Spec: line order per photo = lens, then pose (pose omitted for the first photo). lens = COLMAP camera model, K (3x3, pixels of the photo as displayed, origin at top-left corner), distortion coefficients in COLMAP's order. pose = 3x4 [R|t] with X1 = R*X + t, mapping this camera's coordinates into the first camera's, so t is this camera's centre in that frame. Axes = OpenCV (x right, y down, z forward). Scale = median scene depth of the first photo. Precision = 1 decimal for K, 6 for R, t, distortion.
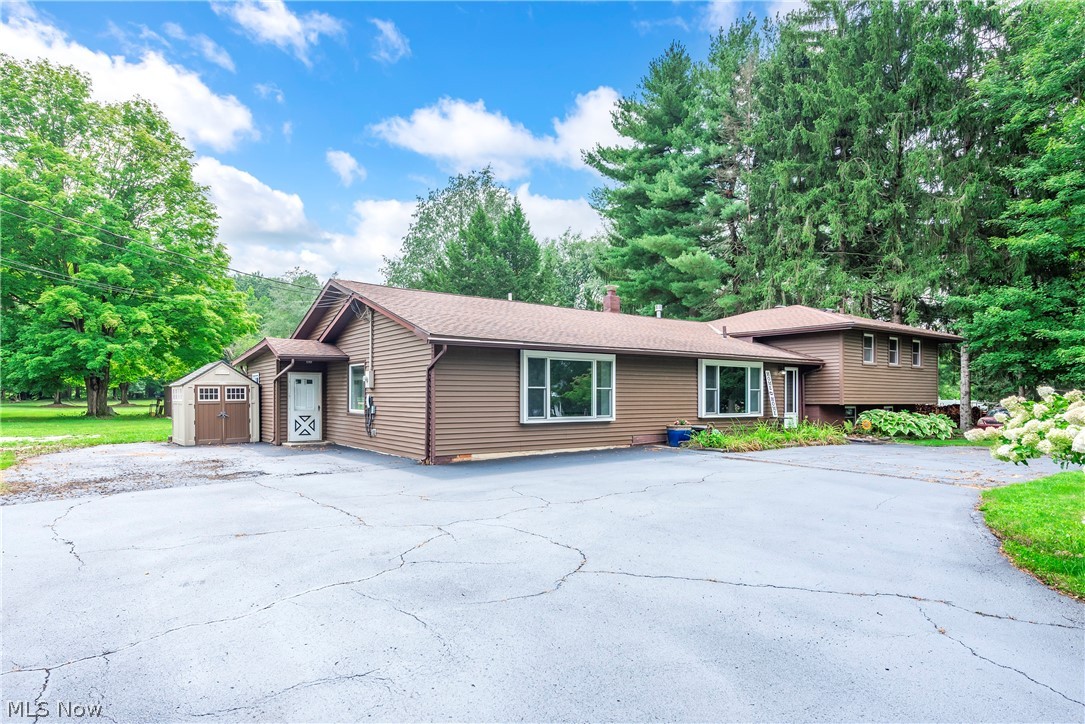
lens RADIAL K [[642.6, 0, 541.2], [0, 642.6, 395.3], [0, 0, 1]] dist [-0.000879, 0.018442]
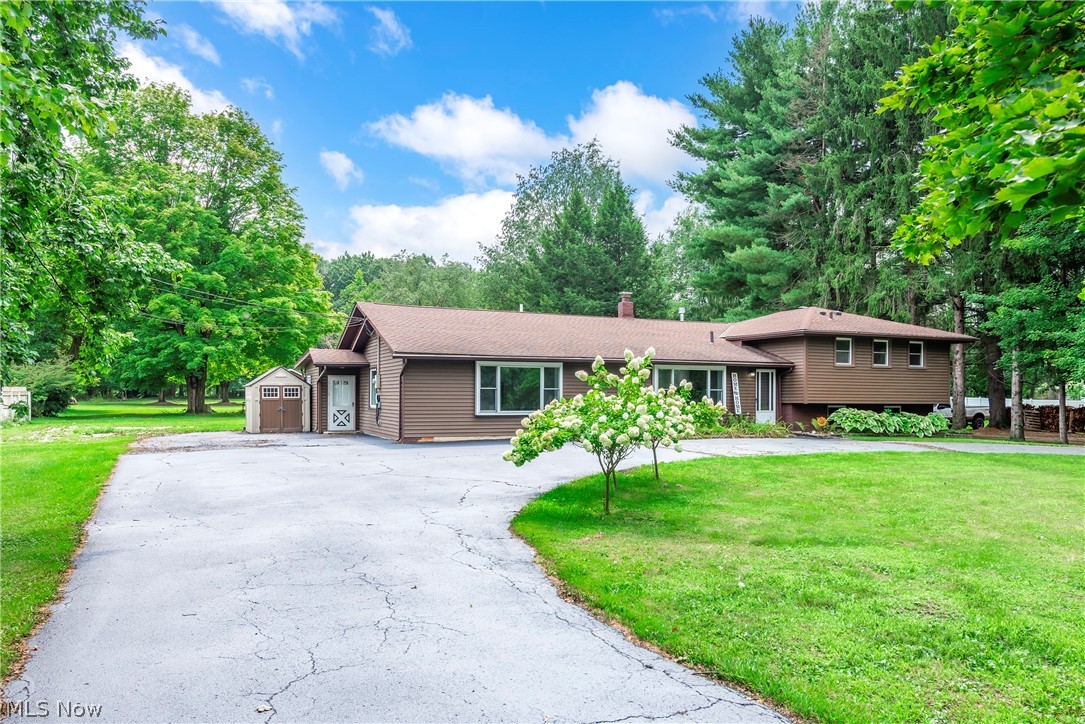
lens RADIAL K [[747.0, 0, 543.9], [0, 747.0, 394.7], [0, 0, 1]] dist [0.044394, 0.000143]
pose [[0.984809, 0.002769, -0.173618, 0.121322], [-0.002734, 0.999996, 0.000441, 0.000001], [0.173619, 0.000041, 0.984813, -0.163128]]
